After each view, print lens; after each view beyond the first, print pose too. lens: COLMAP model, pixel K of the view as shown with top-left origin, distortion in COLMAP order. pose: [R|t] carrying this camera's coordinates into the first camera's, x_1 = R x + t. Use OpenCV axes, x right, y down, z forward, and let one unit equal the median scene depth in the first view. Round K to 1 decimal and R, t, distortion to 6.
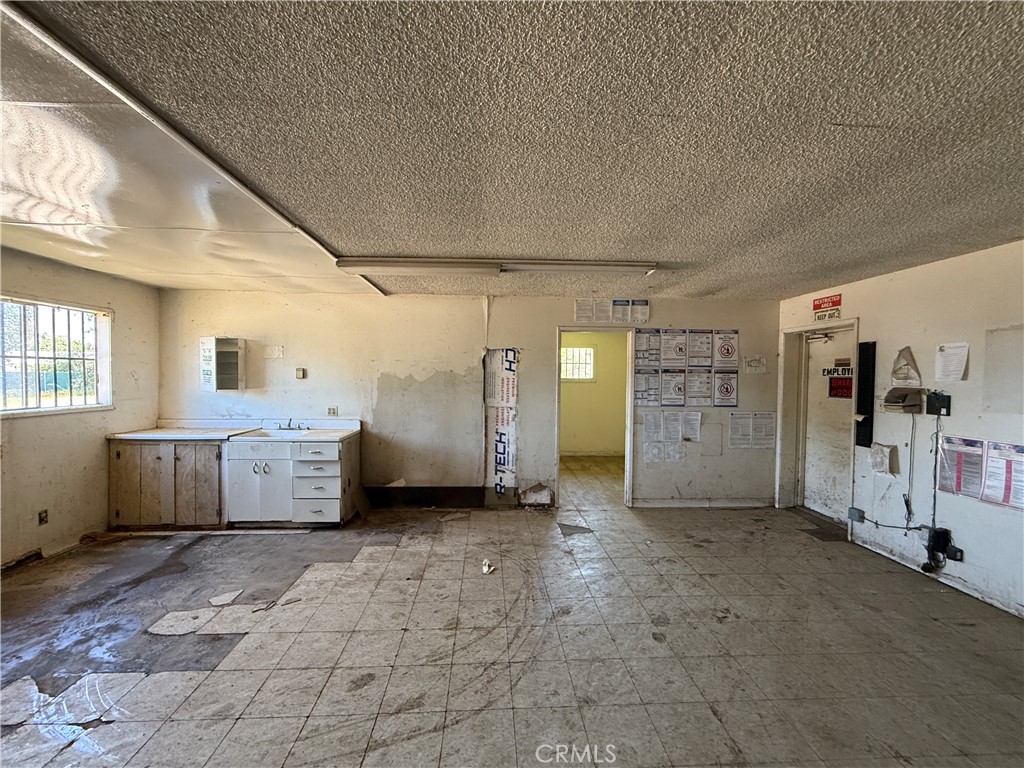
lens RADIAL K [[409.0, 0, 508.5], [0, 409.0, 387.8], [0, 0, 1]] dist [0.000214, -0.000194]
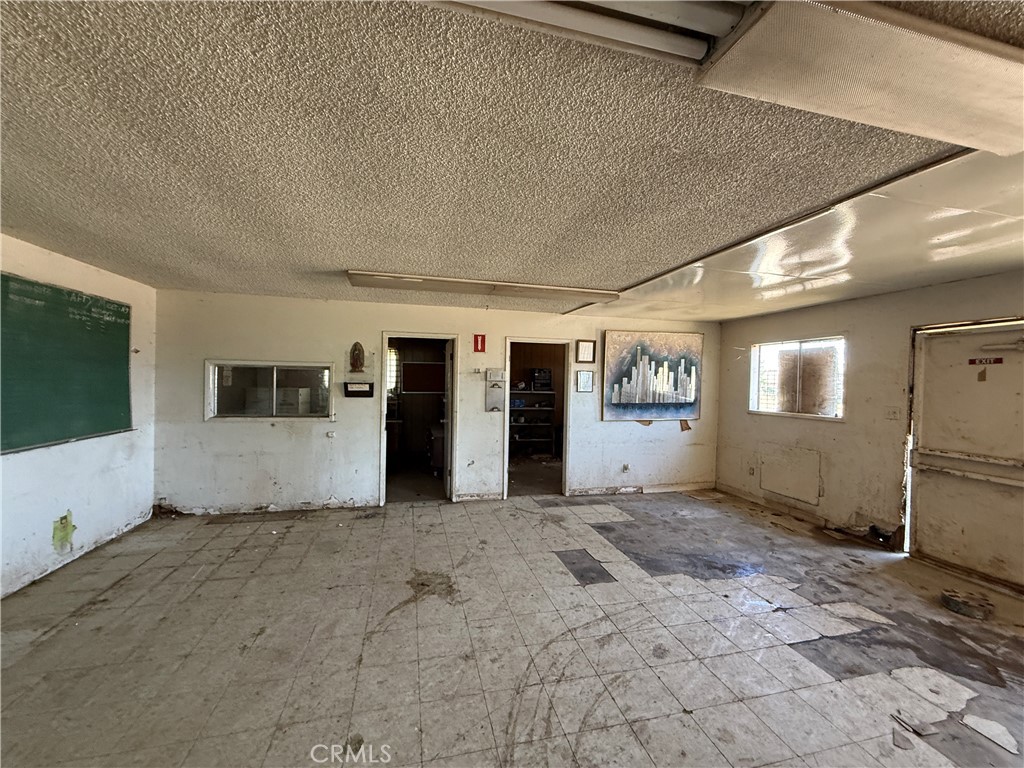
lens RADIAL K [[409.0, 0, 510.2], [0, 409.0, 384.2], [0, 0, 1]] dist [0.000214, -0.000194]
pose [[-0.981393, -0.028484, -0.189885, 0.230238], [-0.035879, 0.998721, 0.035622, -0.046224], [0.188627, 0.041772, -0.981160, 1.568257]]
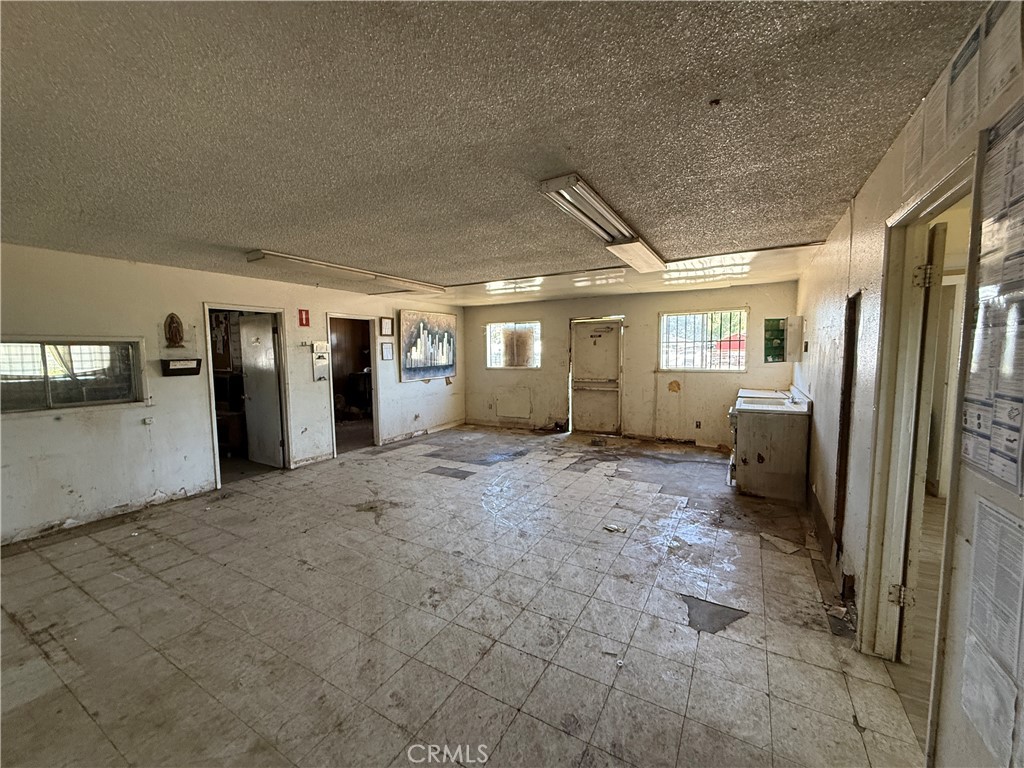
lens RADIAL K [[409.0, 0, 511.5], [0, 409.0, 385.7], [0, 0, 1]] dist [0.000214, -0.000194]
pose [[-0.543500, 0.066241, -0.836792, 1.198497], [-0.018524, 0.995692, 0.090851, -0.031784], [0.839205, 0.064878, -0.539931, 1.640771]]
